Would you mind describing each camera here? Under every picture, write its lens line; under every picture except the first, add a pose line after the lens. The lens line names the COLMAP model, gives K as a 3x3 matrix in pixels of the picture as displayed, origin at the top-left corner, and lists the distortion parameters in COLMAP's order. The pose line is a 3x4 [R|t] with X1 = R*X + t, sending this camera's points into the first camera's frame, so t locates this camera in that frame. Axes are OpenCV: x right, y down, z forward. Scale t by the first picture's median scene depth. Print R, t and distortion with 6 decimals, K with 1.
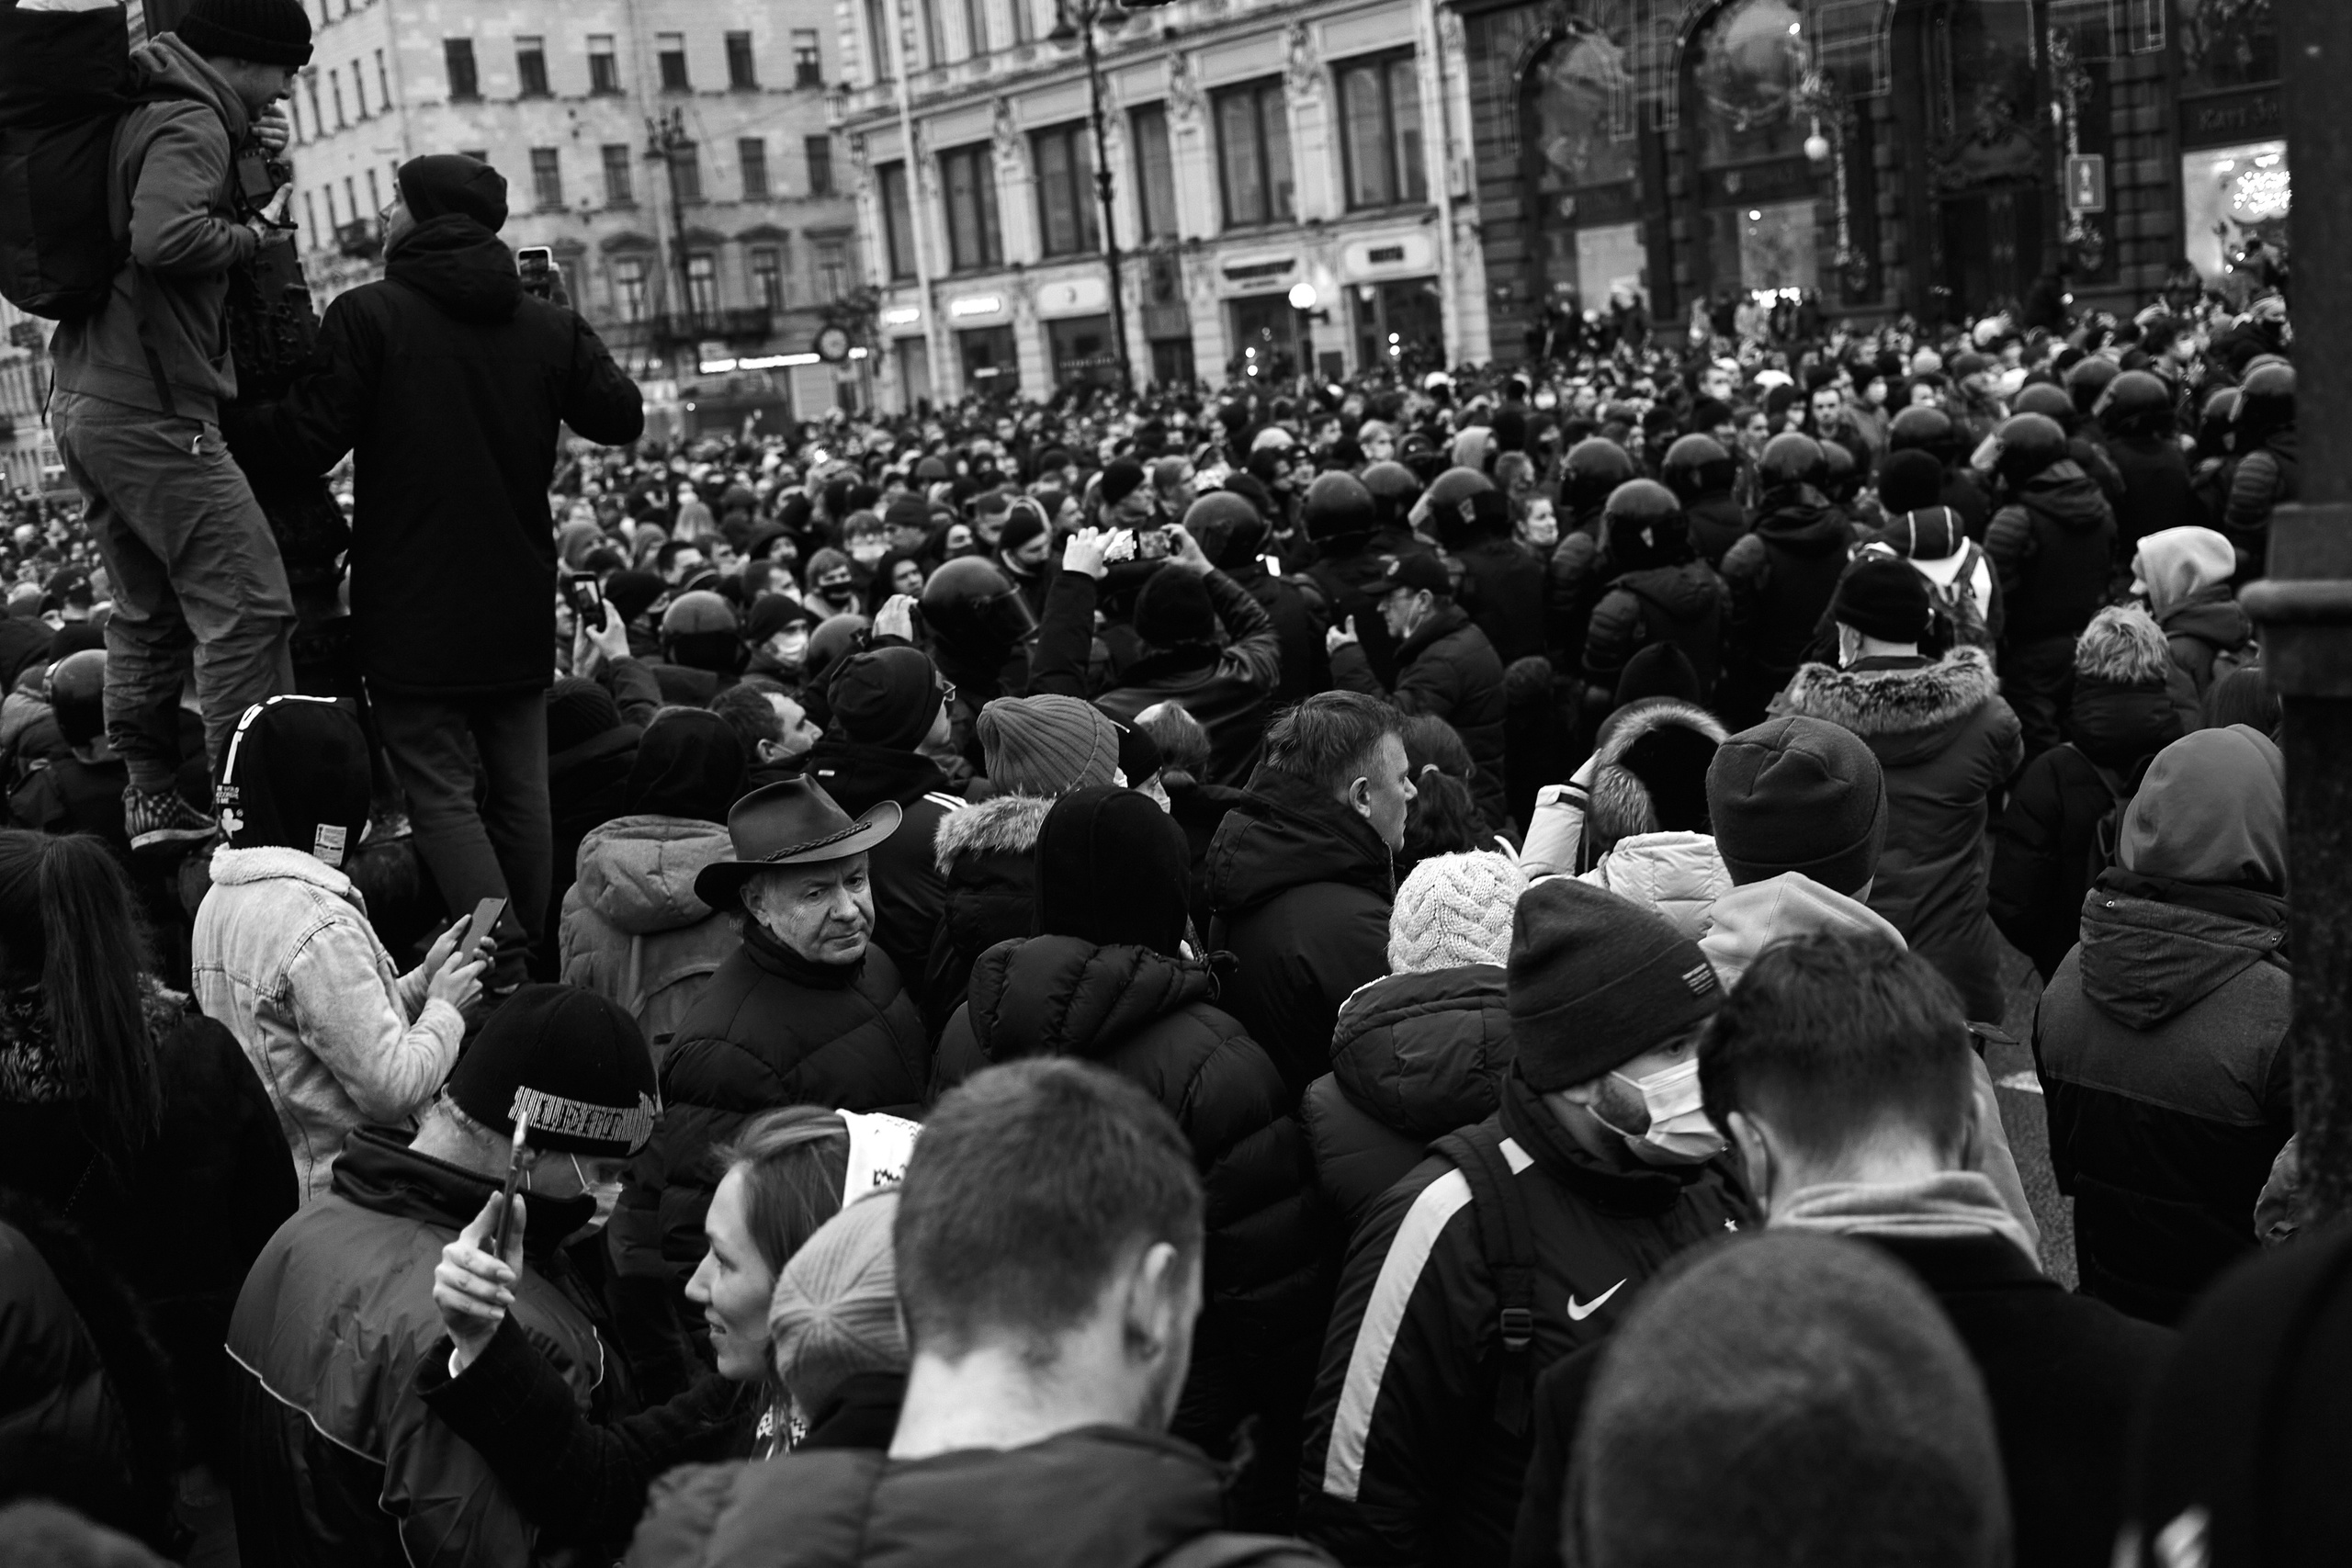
lens RADIAL K [[2747.1, 0, 1176.0], [0, 2747.1, 784.0], [0, 0, 1]] dist [0.005644, -0.006206]
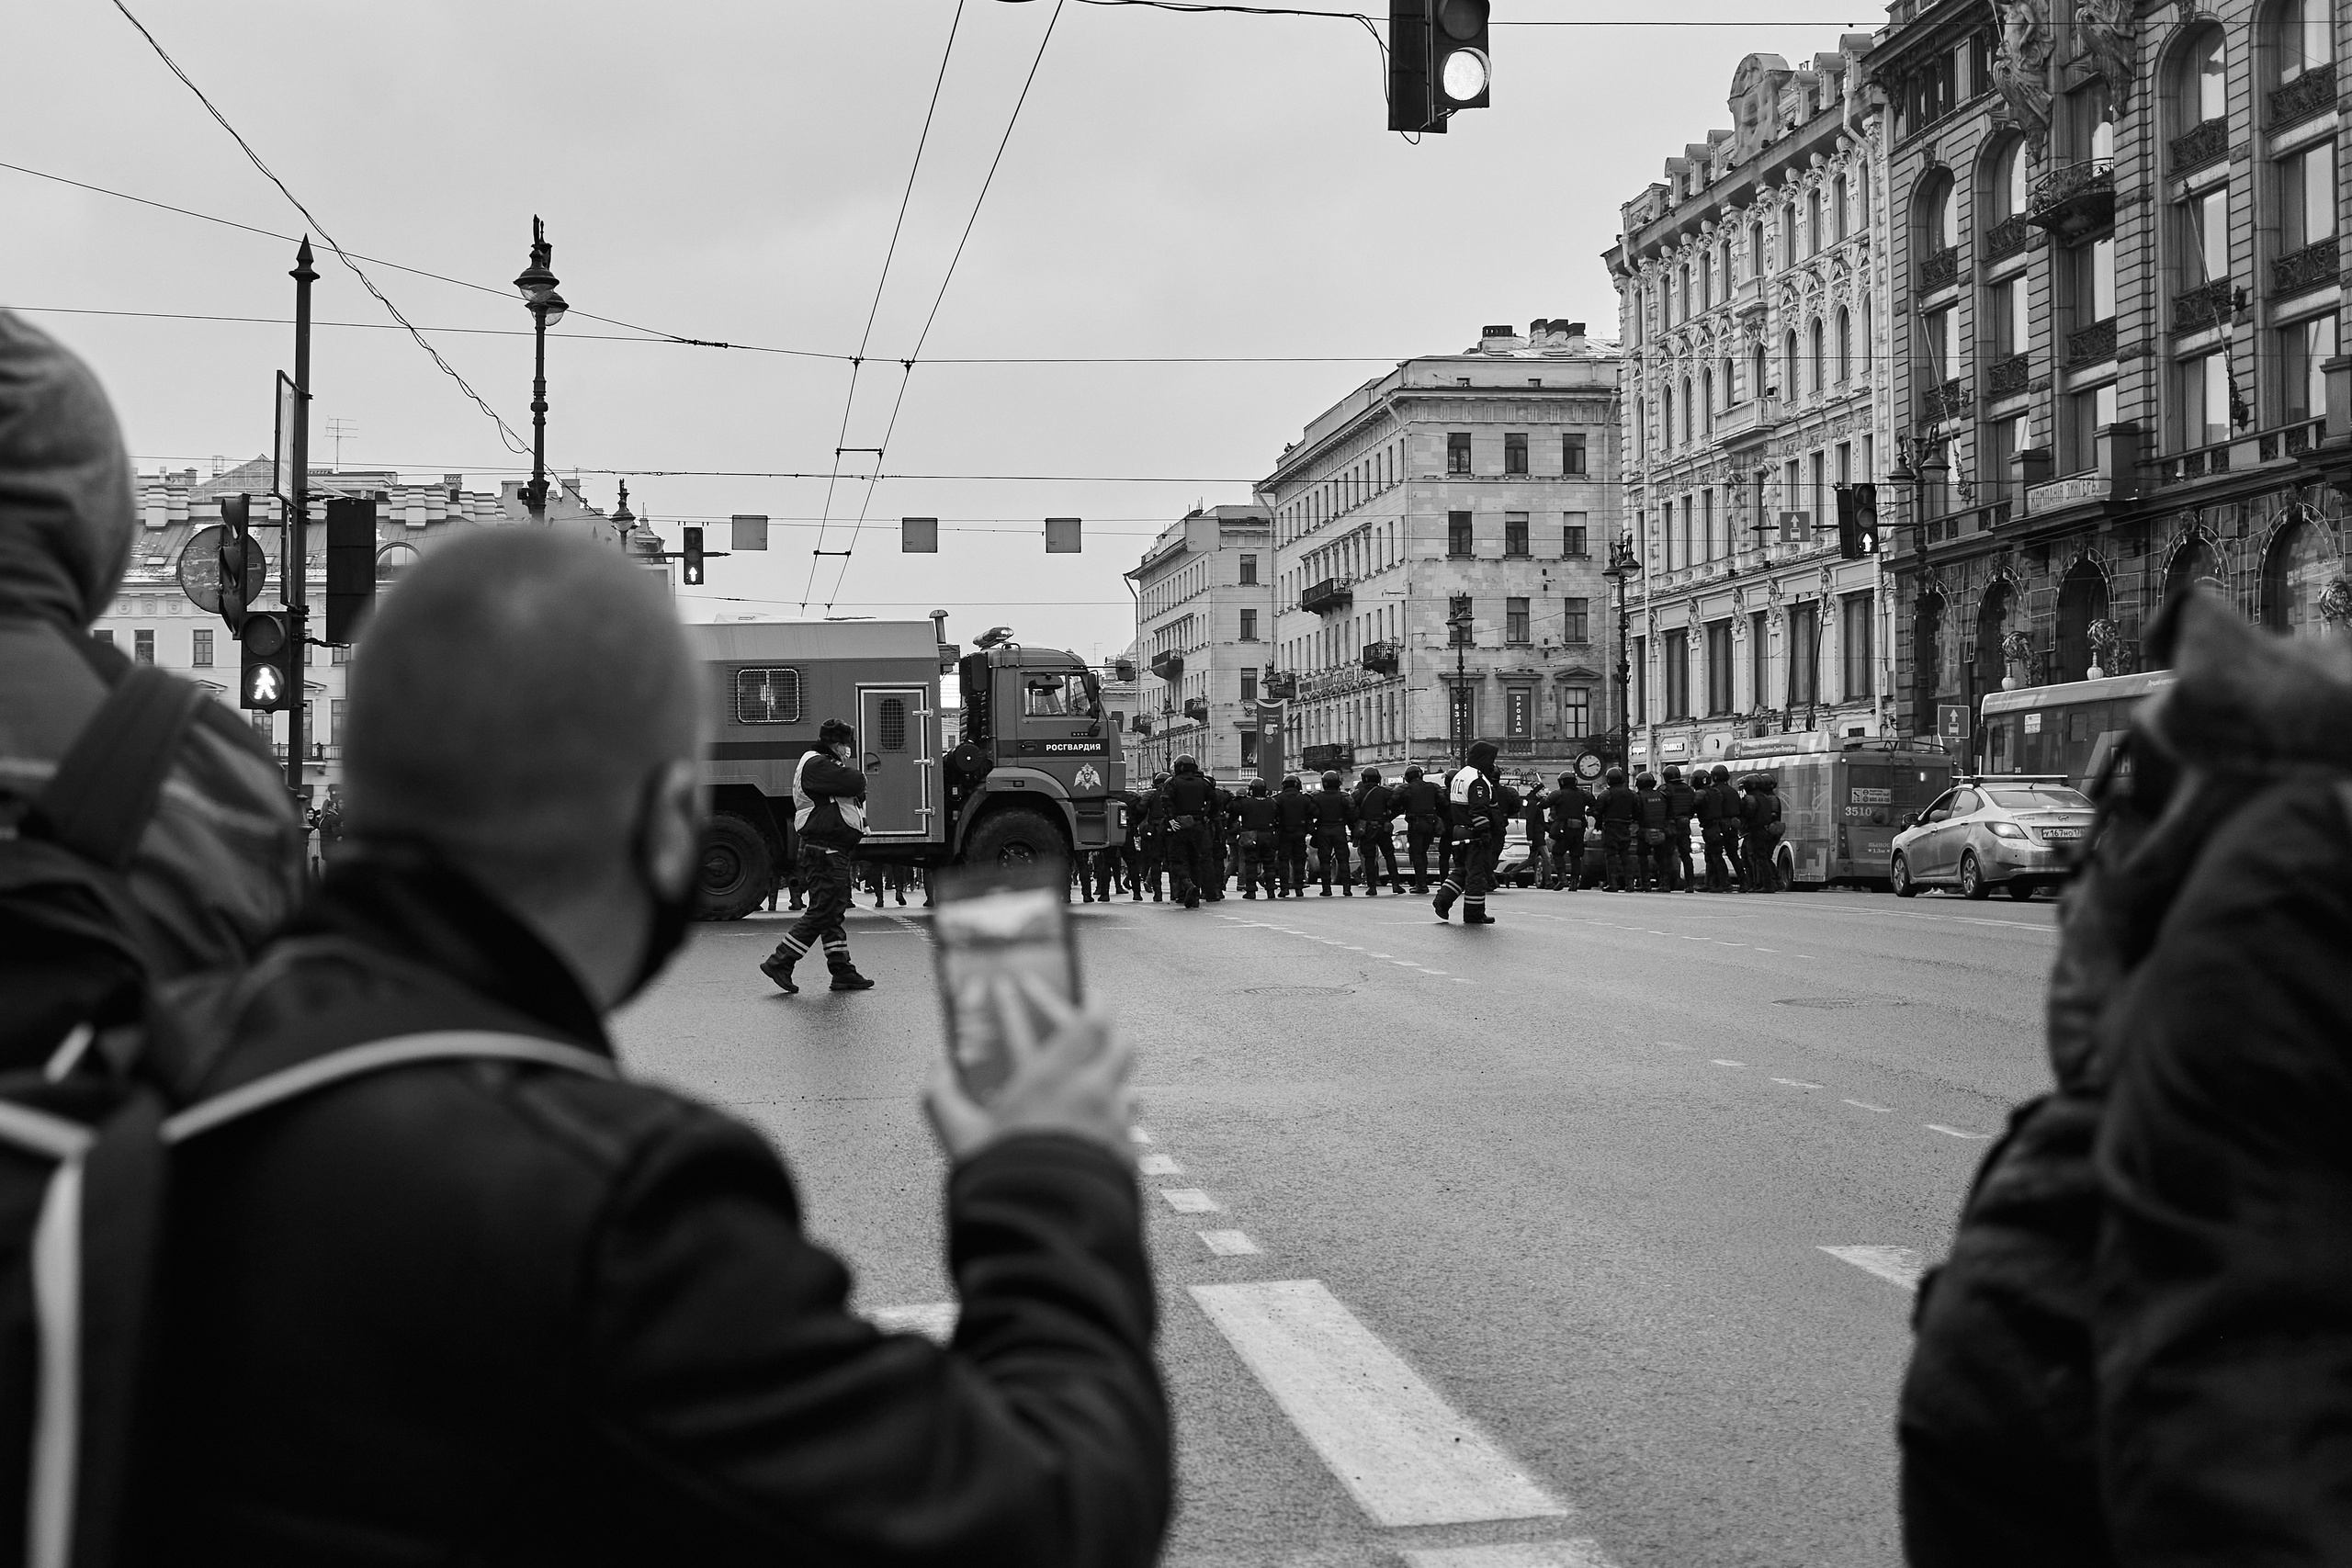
lens RADIAL K [[2747.1, 0, 1176.0], [0, 2747.1, 784.0], [0, 0, 1]] dist [0.005644, -0.006206]
pose [[0.904486, 0.083612, -0.418227, 0.263540], [-0.144314, 0.982753, -0.115630, 0.033506], [0.401346, 0.164942, 0.900953, -0.296473]]
